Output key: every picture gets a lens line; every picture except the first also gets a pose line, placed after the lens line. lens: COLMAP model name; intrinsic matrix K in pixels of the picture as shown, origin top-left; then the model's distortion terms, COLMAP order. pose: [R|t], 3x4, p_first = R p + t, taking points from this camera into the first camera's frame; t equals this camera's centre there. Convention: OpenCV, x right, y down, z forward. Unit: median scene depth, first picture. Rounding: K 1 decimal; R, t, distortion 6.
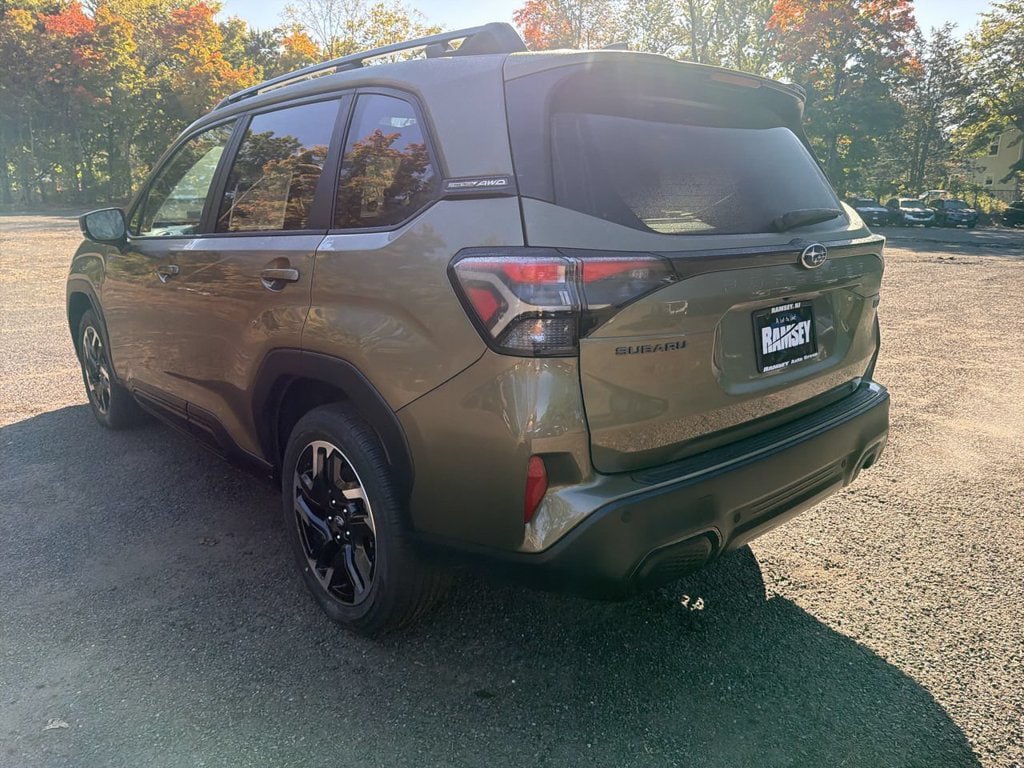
lens RADIAL K [[739.9, 0, 505.8], [0, 739.9, 381.0], [0, 0, 1]] dist [0.032158, -0.031016]
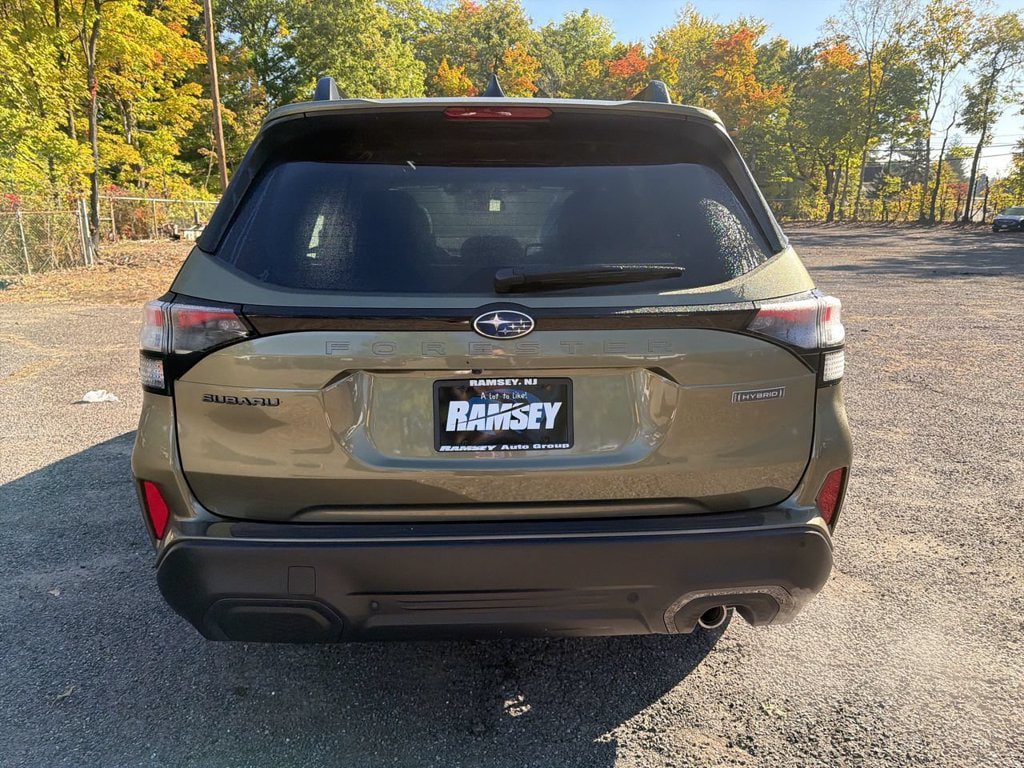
lens RADIAL K [[740.5, 0, 512.0], [0, 740.5, 384.0], [0, 0, 1]] dist [0.037953, -0.037010]
pose [[0.774087, 0.140403, -0.617313, 0.053043], [-0.151523, 0.987845, 0.034673, -0.007491], [0.614678, 0.066698, 0.785953, 0.020504]]
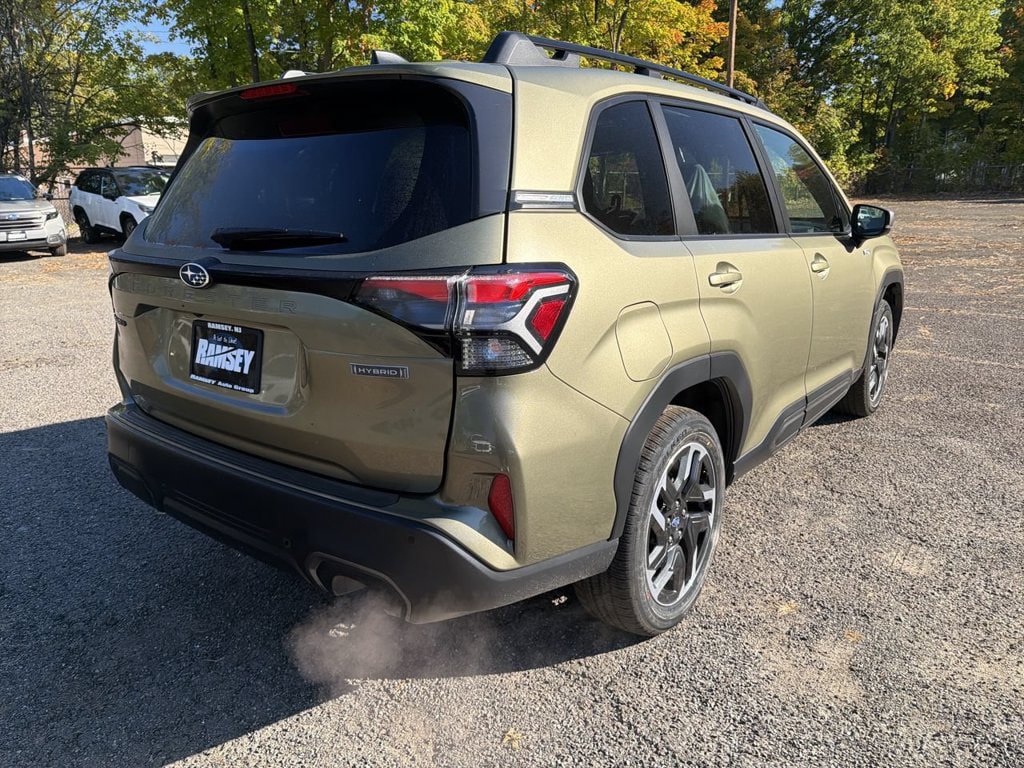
lens RADIAL K [[739.9, 0, 505.8], [0, 739.9, 381.0], [0, 0, 1]] dist [0.032158, -0.031016]
pose [[0.183142, 0.244010, -0.952323, 0.081357], [-0.221382, 0.954062, 0.201882, -0.018164], [0.957836, 0.173854, 0.228748, 0.067182]]
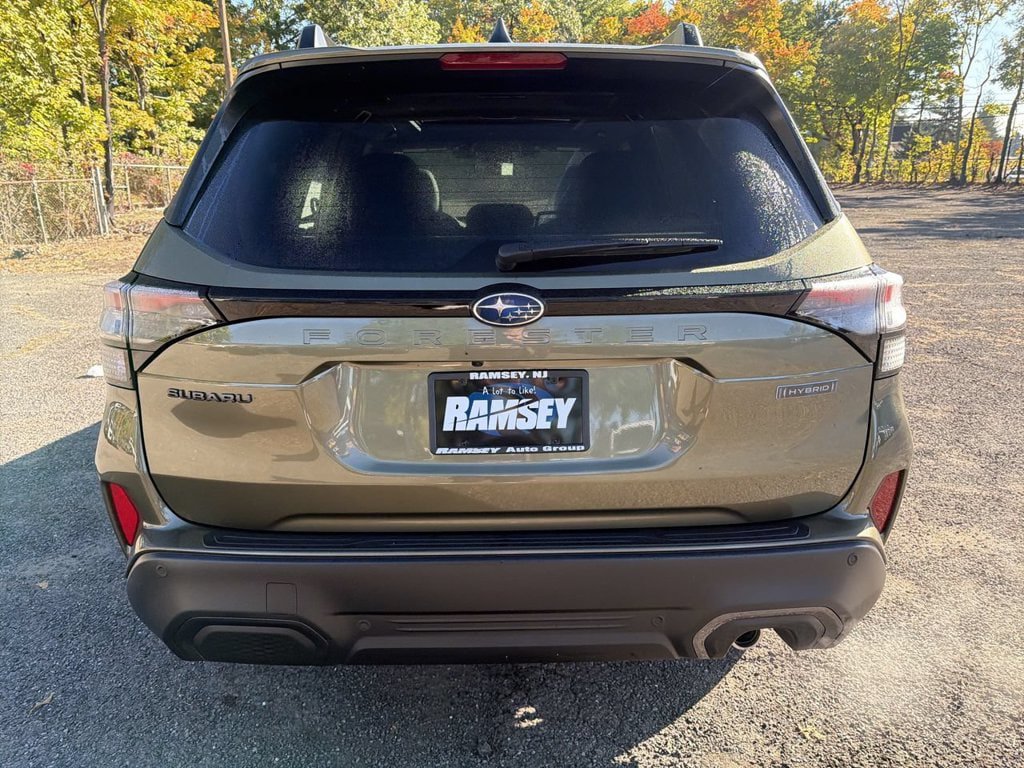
lens RADIAL K [[739.9, 0, 505.8], [0, 739.9, 381.0], [0, 0, 1]] dist [0.032158, -0.031016]
pose [[0.754932, 0.165718, -0.634520, 0.049200], [-0.148840, 0.985594, 0.080324, -0.008876], [0.638690, 0.033803, 0.768721, 0.025950]]
